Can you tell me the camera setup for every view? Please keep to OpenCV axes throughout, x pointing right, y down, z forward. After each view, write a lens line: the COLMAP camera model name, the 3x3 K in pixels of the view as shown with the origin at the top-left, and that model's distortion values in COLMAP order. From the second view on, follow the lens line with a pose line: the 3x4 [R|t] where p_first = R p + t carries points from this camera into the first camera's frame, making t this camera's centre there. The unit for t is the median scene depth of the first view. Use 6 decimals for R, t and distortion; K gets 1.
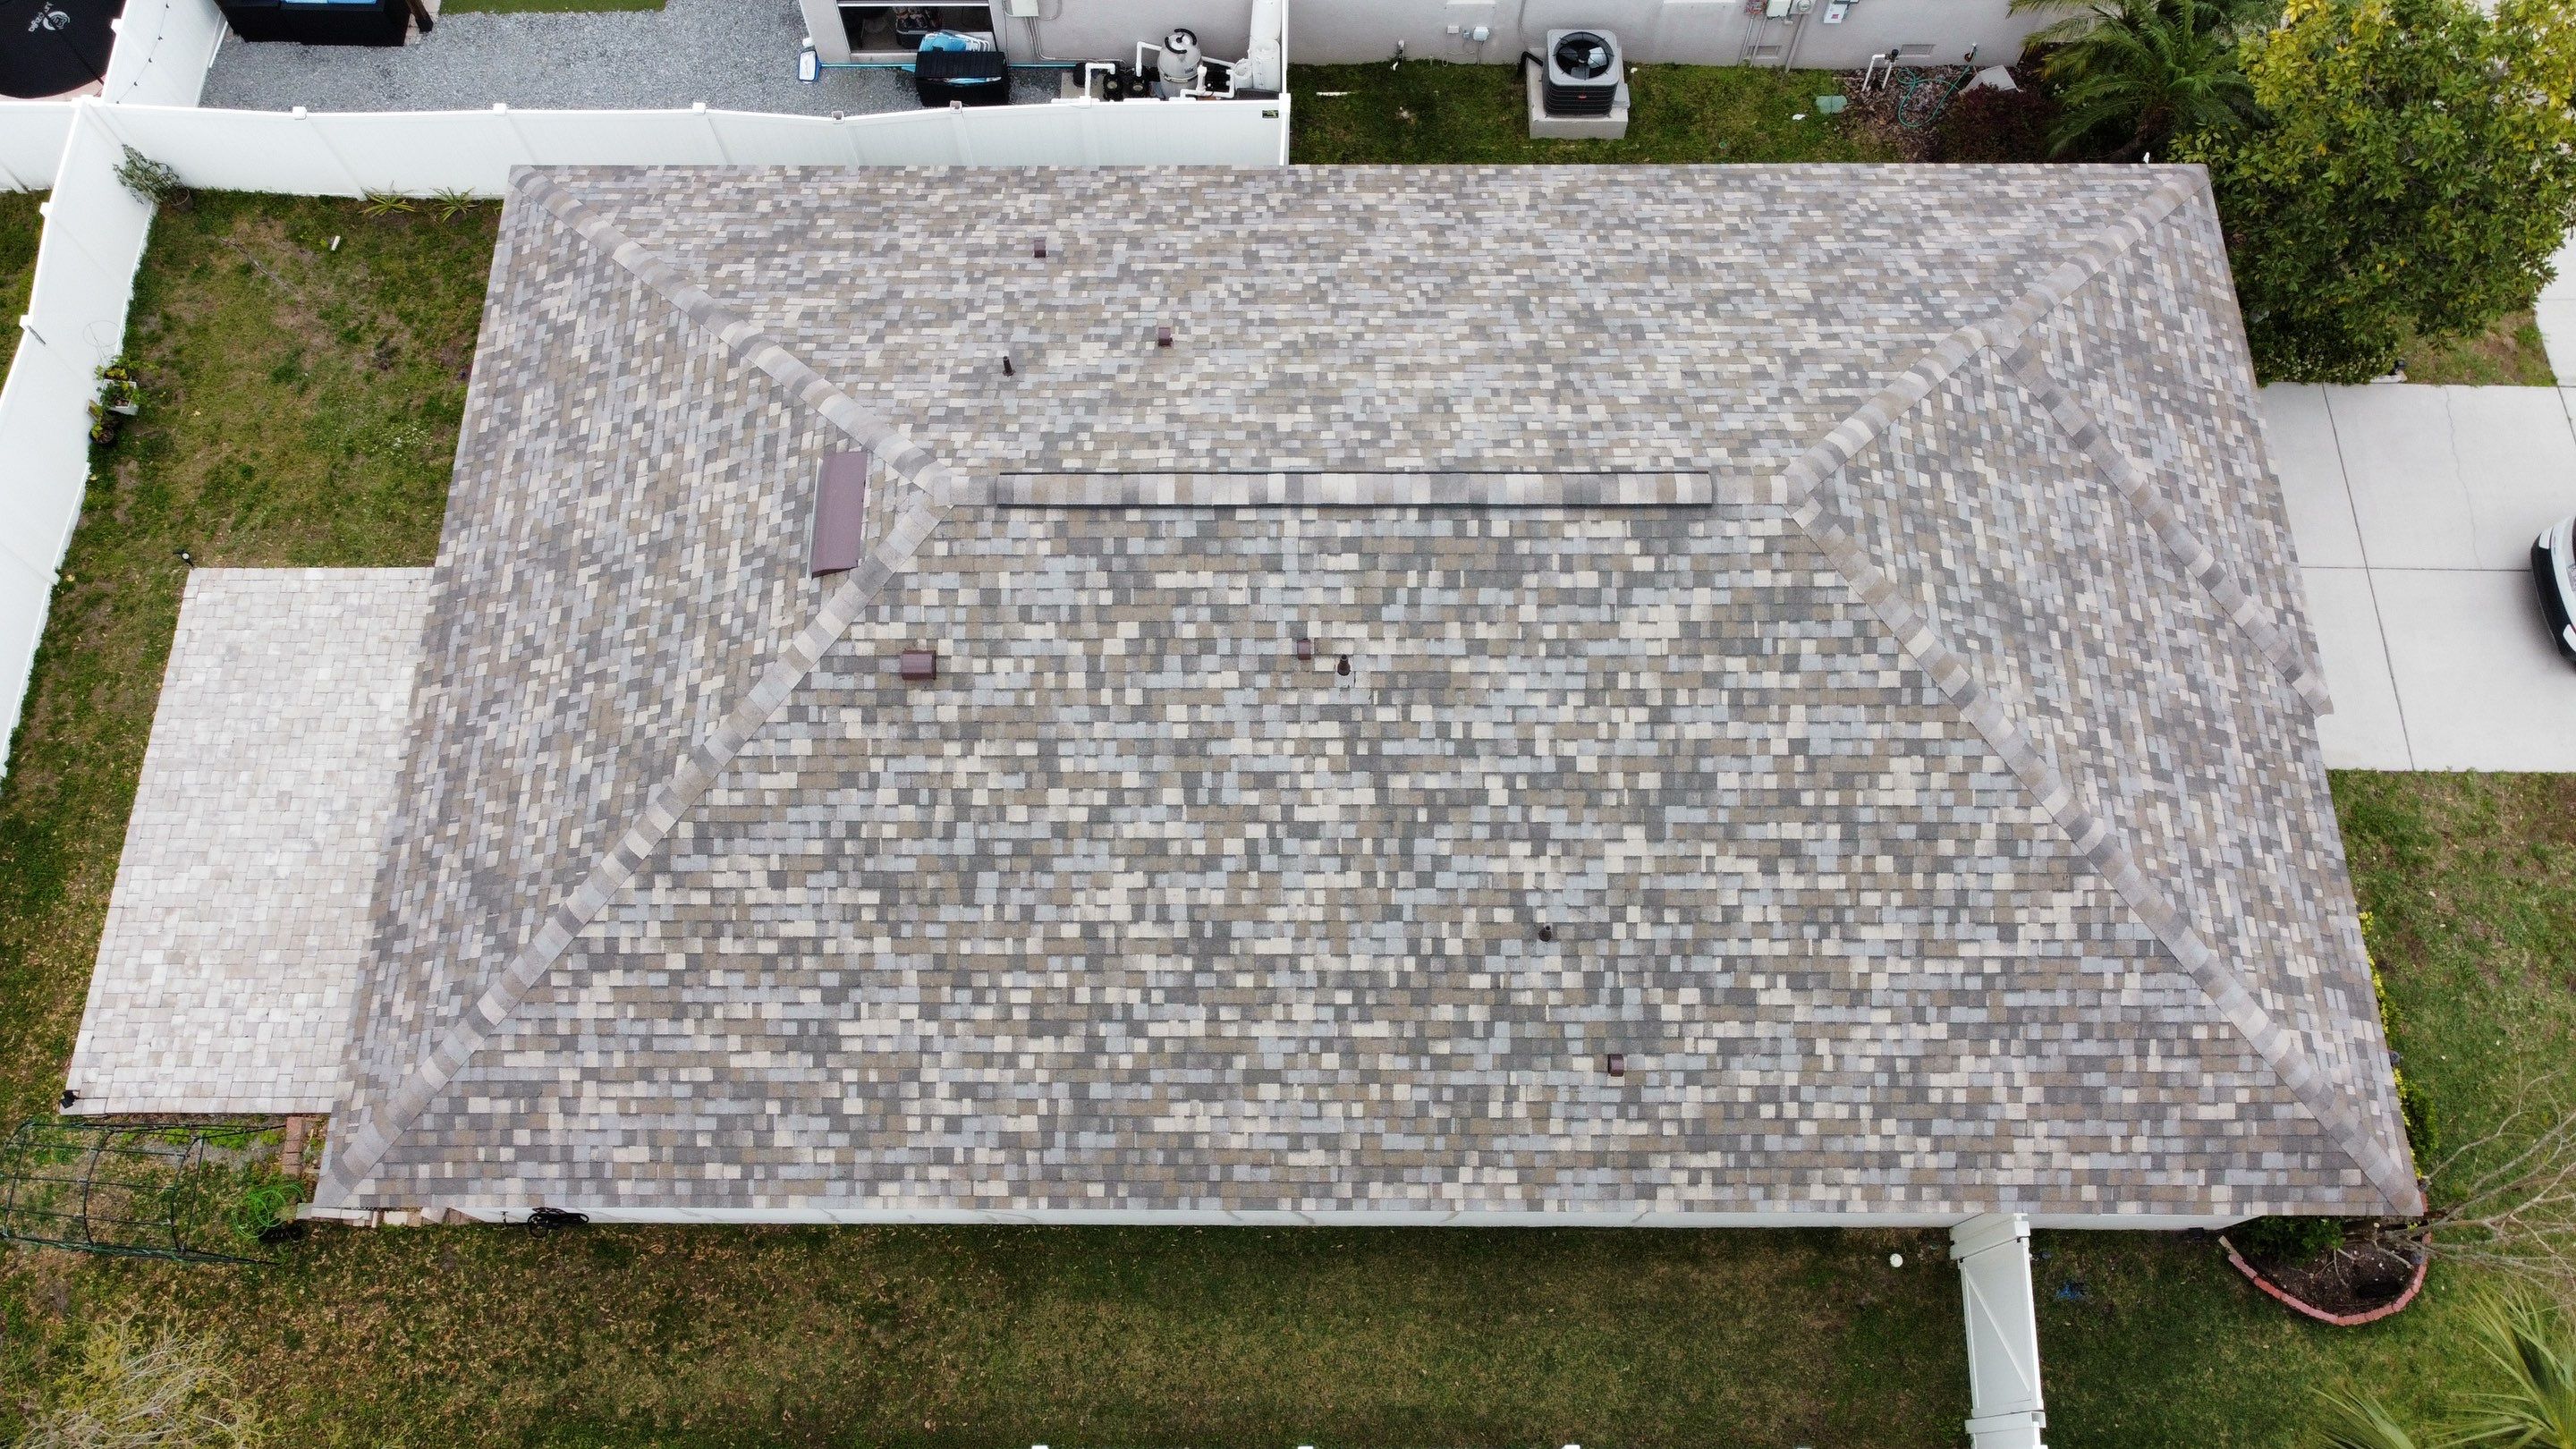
lens RADIAL K [[1957.2, 0, 1244.6], [0, 1957.2, 696.5], [0, 0, 1]] dist [-0.005085, -0.015393]
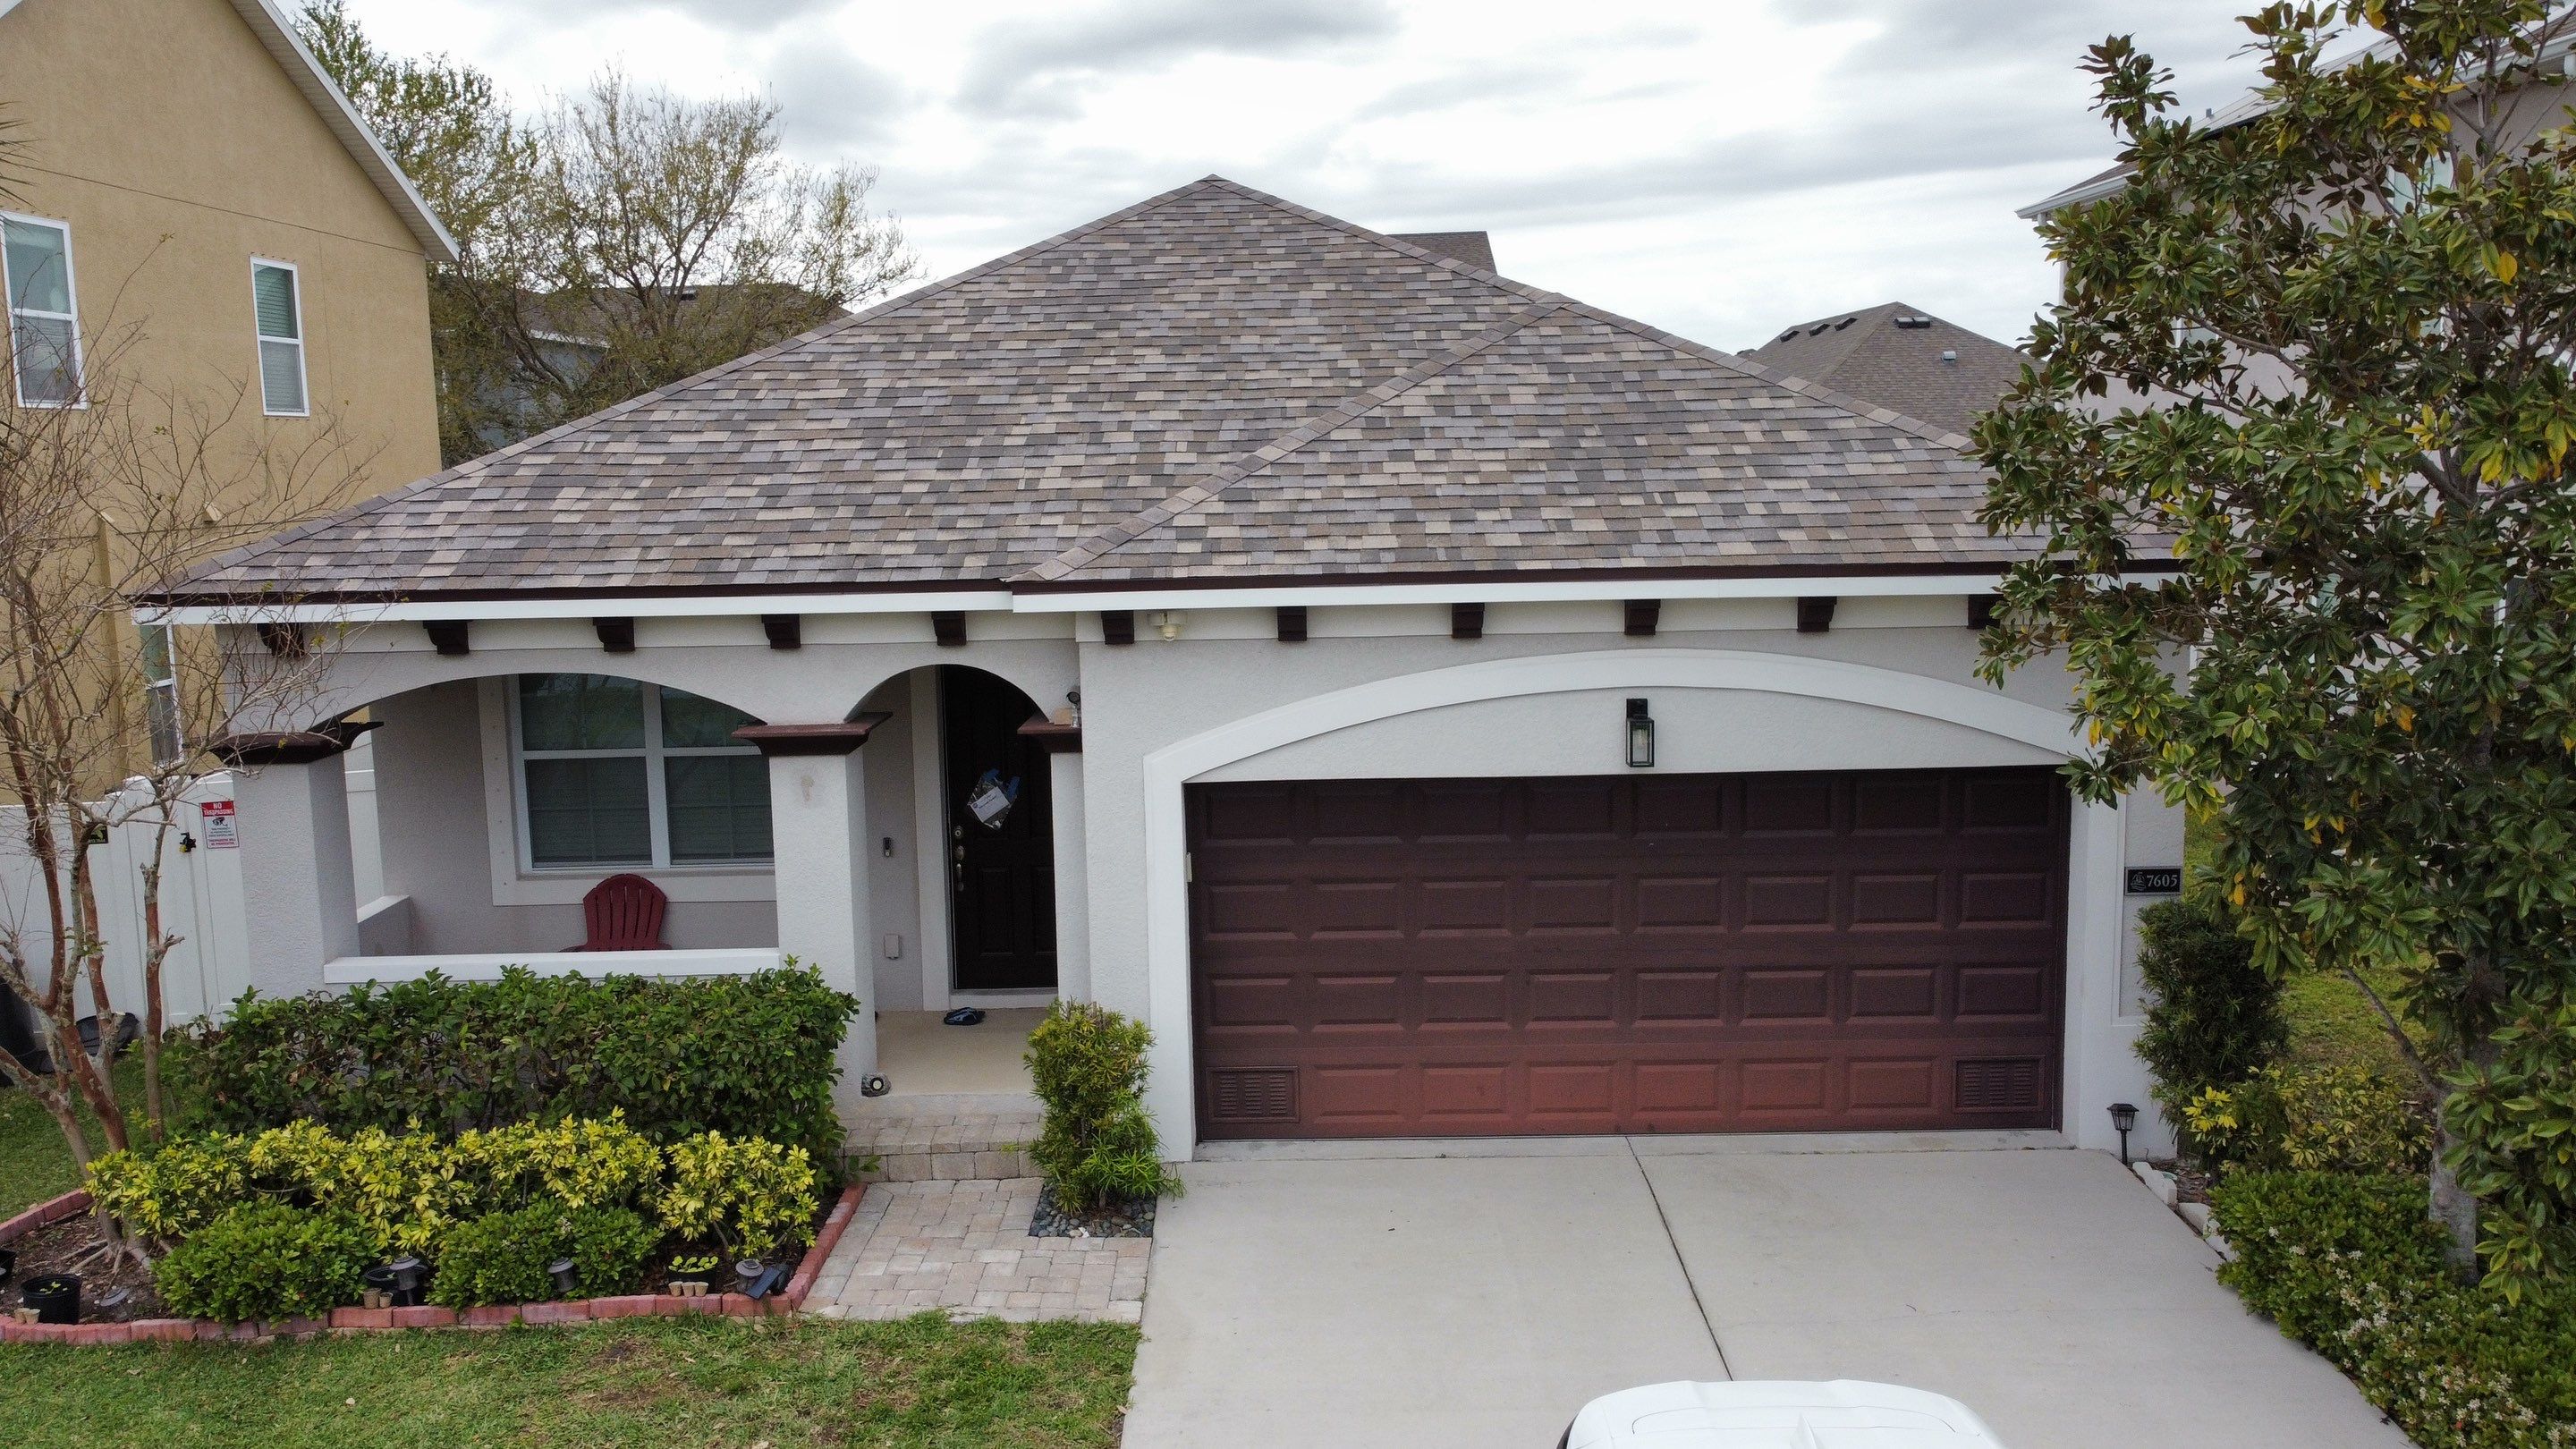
lens RADIAL K [[1937.6, 0, 1249.1], [0, 1937.6, 701.6], [0, 0, 1]] dist [0.014590, -0.056597]
pose [[-0.013916, 0.140796, -0.989941, 1.195025], [-0.908634, 0.411464, 0.071294, -0.083404], [0.417362, 0.900486, 0.122206, 1.090518]]
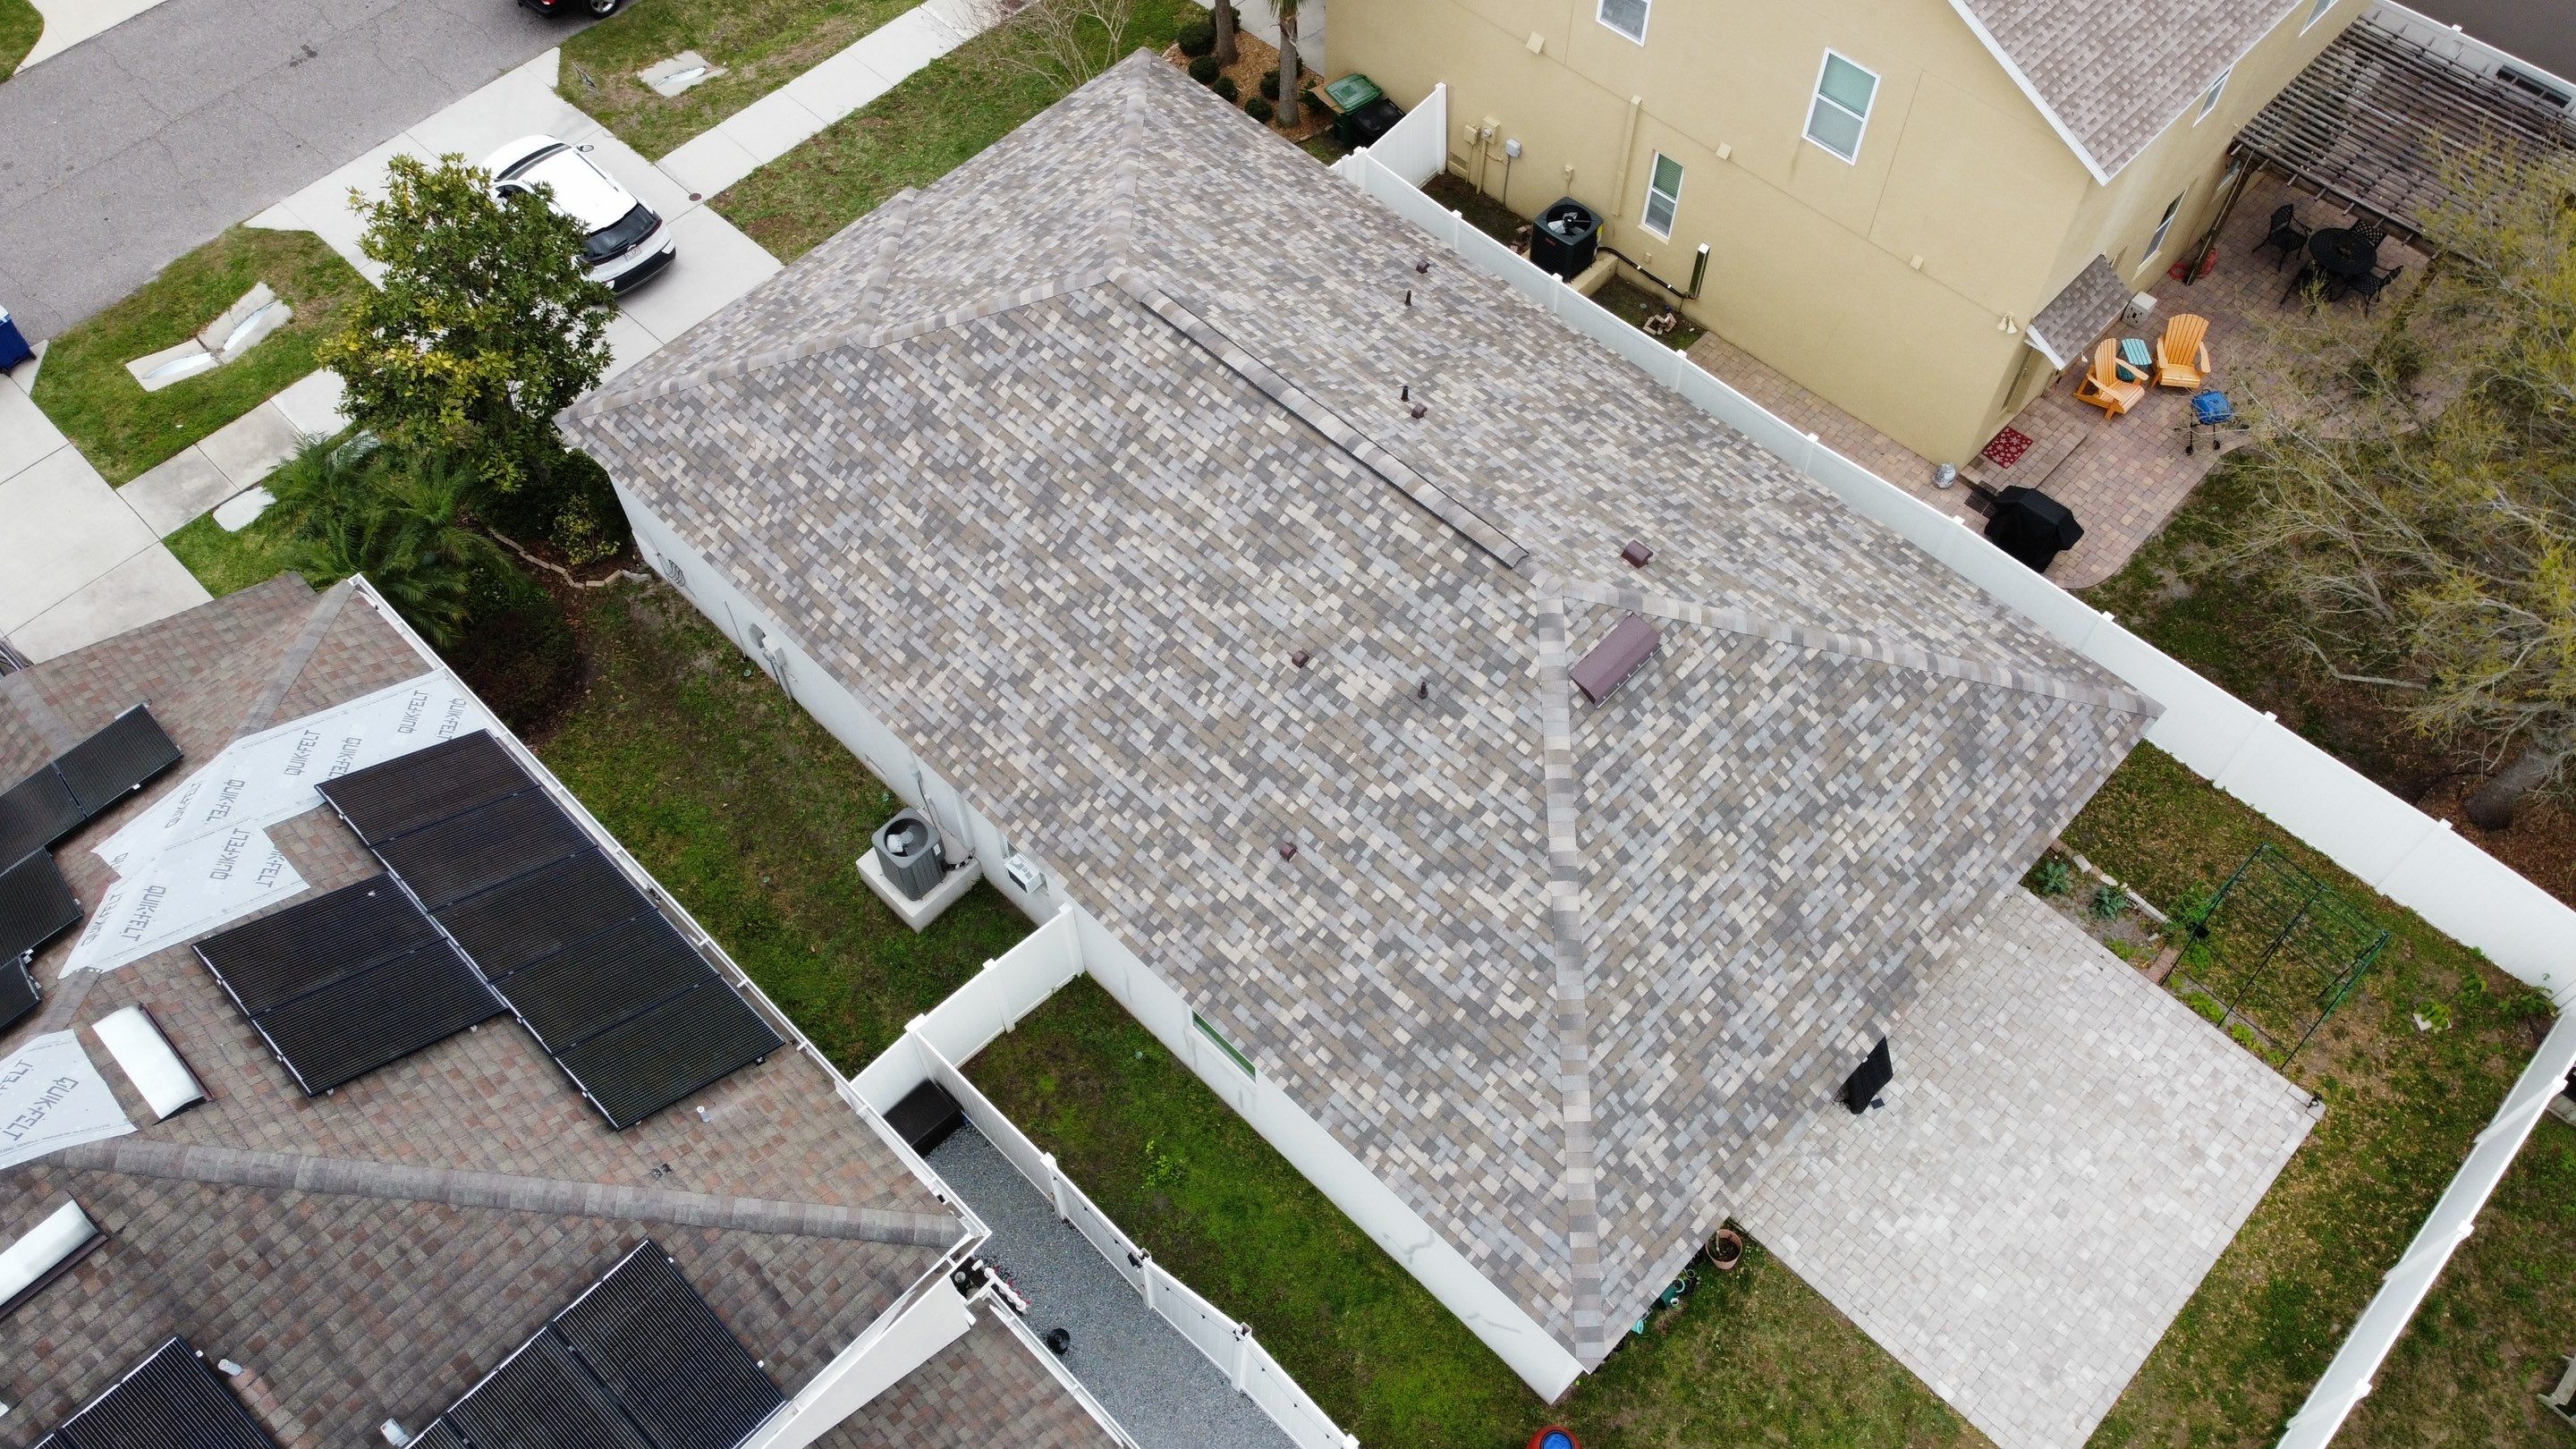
lens RADIAL K [[1952.0, 0, 1227.5], [0, 1952.0, 682.5], [0, 0, 1]] dist [0.005038, -0.116403]
pose [[-0.712103, -0.564041, 0.418051, -0.571835], [0.656961, -0.325328, 0.680121, -1.137825], [-0.247612, 0.758959, 0.602220, 0.311122]]
